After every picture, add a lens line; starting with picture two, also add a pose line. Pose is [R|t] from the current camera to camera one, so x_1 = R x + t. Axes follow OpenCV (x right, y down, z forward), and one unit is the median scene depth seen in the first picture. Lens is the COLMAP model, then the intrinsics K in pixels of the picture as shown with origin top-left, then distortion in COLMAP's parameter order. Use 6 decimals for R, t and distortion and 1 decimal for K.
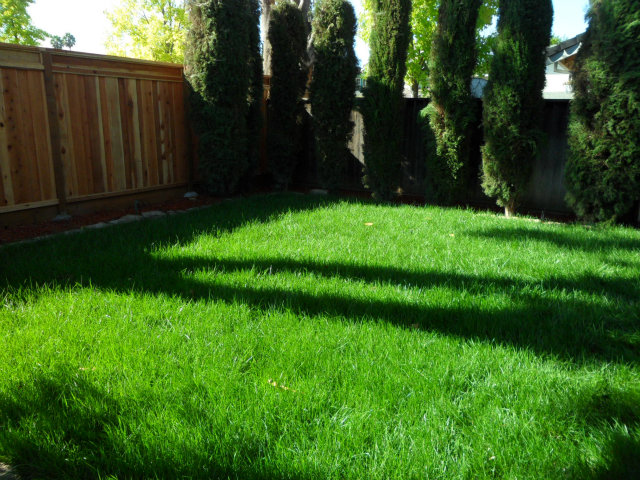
lens RADIAL K [[523.7, 0, 320.0], [0, 523.7, 240.0], [0, 0, 1]] dist [-0.030872, 0.014055]
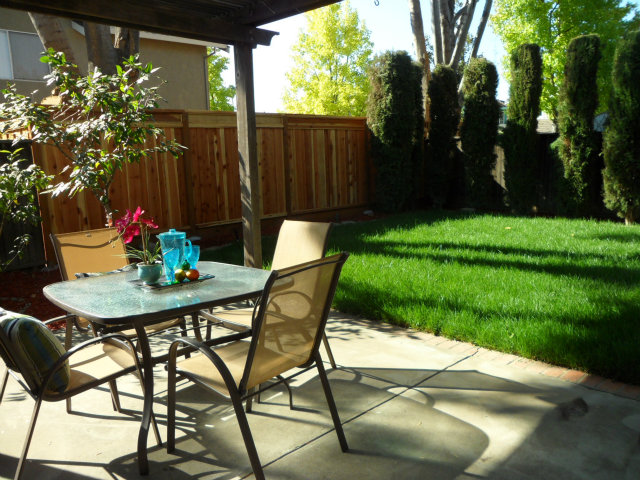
lens RADIAL K [[523.7, 0, 320.0], [0, 523.7, 240.0], [0, 0, 1]] dist [-0.030872, 0.014055]
pose [[0.965571, 0.005142, -0.260090, -0.020363], [-0.022499, 0.997709, -0.063803, 0.080950], [0.259166, 0.067458, 0.963474, -0.356084]]
